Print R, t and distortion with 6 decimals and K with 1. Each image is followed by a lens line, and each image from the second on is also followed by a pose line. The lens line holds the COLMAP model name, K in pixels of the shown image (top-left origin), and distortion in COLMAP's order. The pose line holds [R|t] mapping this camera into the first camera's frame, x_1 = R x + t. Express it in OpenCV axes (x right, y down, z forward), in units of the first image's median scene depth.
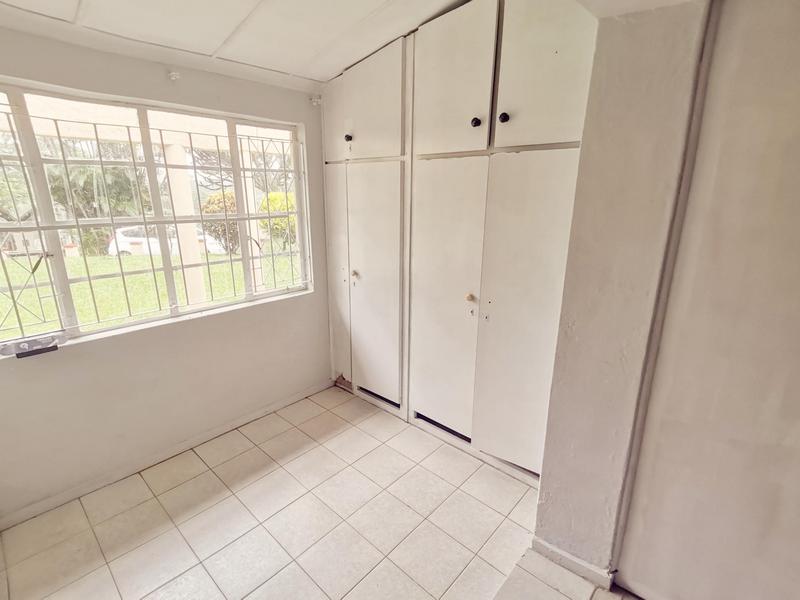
lens RADIAL K [[402.4, 0, 396.8], [0, 402.4, 298.7], [0, 0, 1]] dist [0.034557, -0.002379]
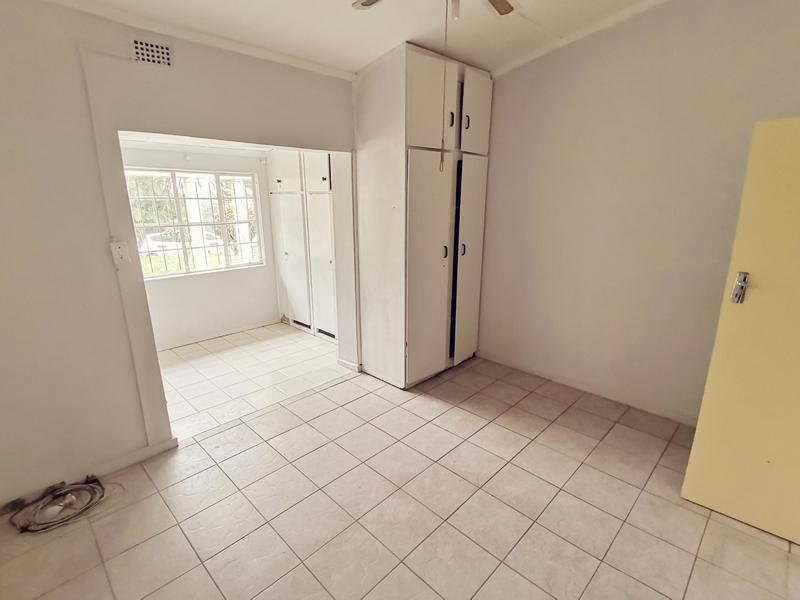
lens RADIAL K [[402.4, 0, 400.6], [0, 402.4, 302.2], [0, 0, 1]] dist [0.034557, -0.002379]
pose [[0.999412, 0.002718, -0.034187, 0.480261], [-0.003014, 0.999959, -0.008593, 0.171952], [0.034162, 0.008690, 0.999379, -0.810015]]
